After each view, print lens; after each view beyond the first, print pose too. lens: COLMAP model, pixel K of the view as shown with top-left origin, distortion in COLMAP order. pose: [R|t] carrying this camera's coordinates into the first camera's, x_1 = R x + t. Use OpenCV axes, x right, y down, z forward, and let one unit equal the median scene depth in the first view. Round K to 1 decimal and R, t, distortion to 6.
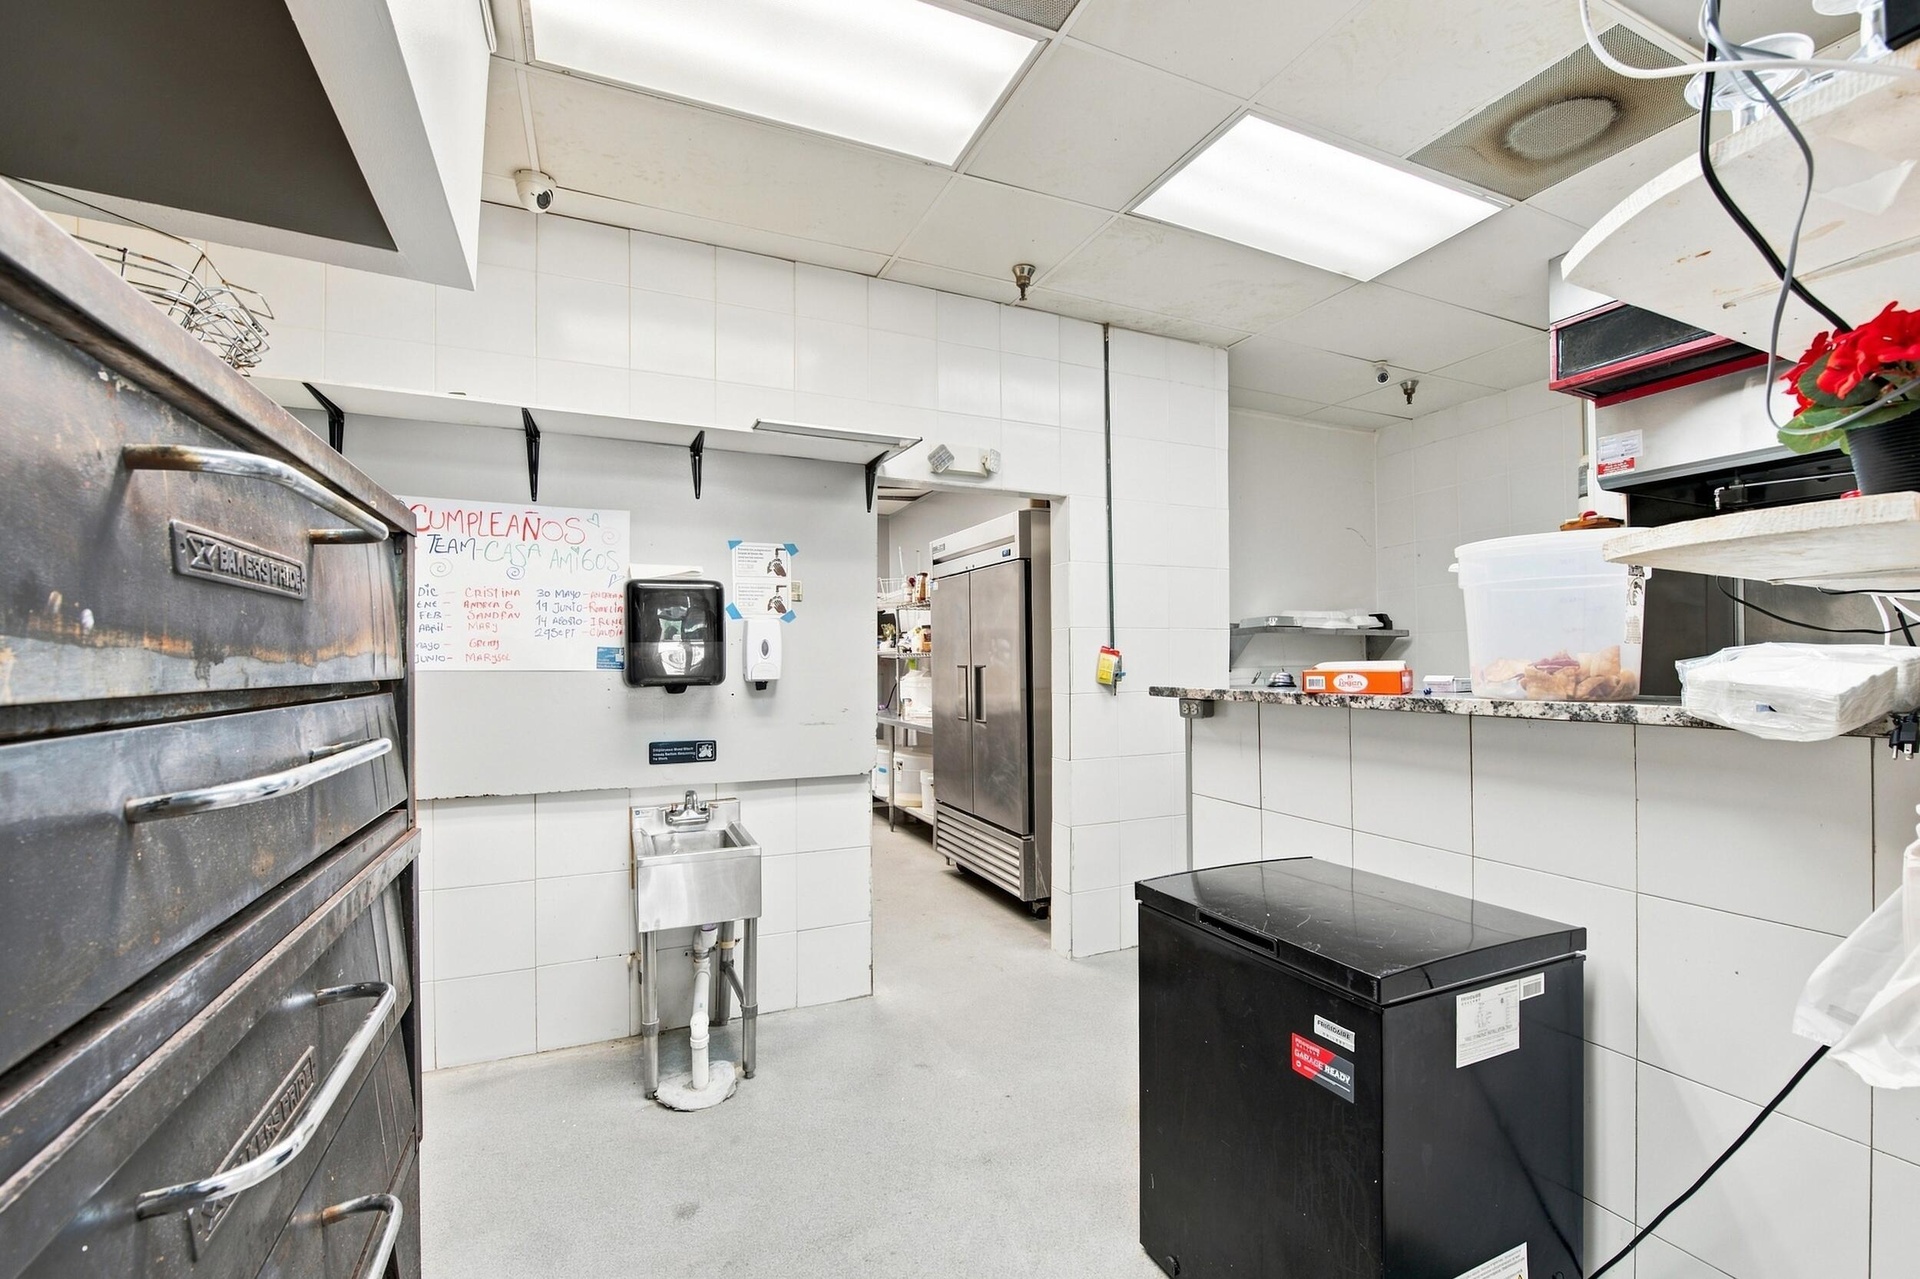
lens RADIAL K [[780.1, 0, 959.3], [0, 780.1, 648.4], [0, 0, 1]] dist [-0.019506, -0.000013]
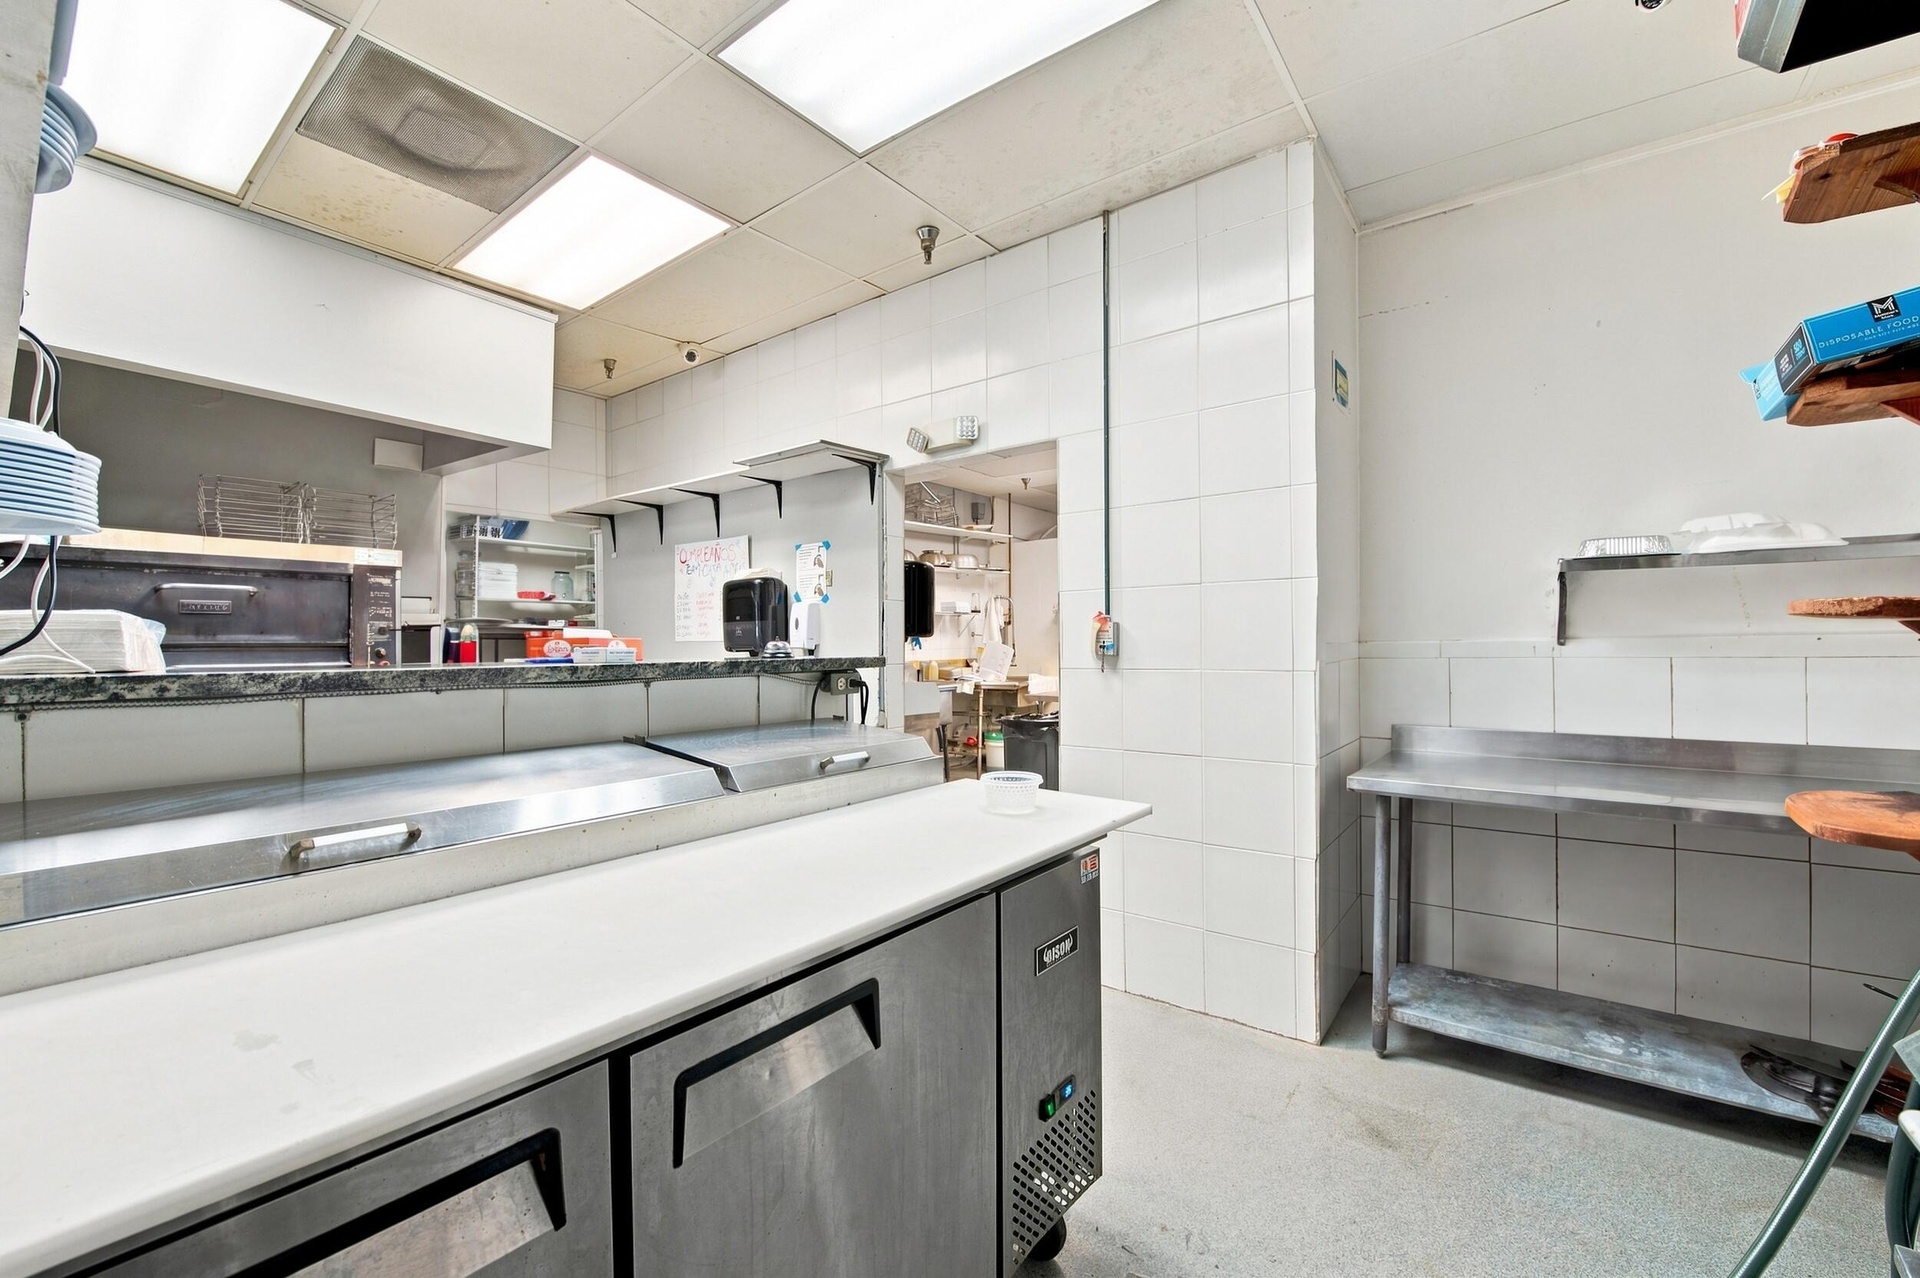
lens RADIAL K [[778.4, 0, 953.2], [0, 778.4, 645.3], [0, 0, 1]] dist [-0.025012, -0.000443]
pose [[0.493324, -0.001135, -0.869845, 0.986695], [0.021325, 0.999714, 0.010789, 0.025495], [0.869584, -0.023872, 0.493207, 0.557876]]
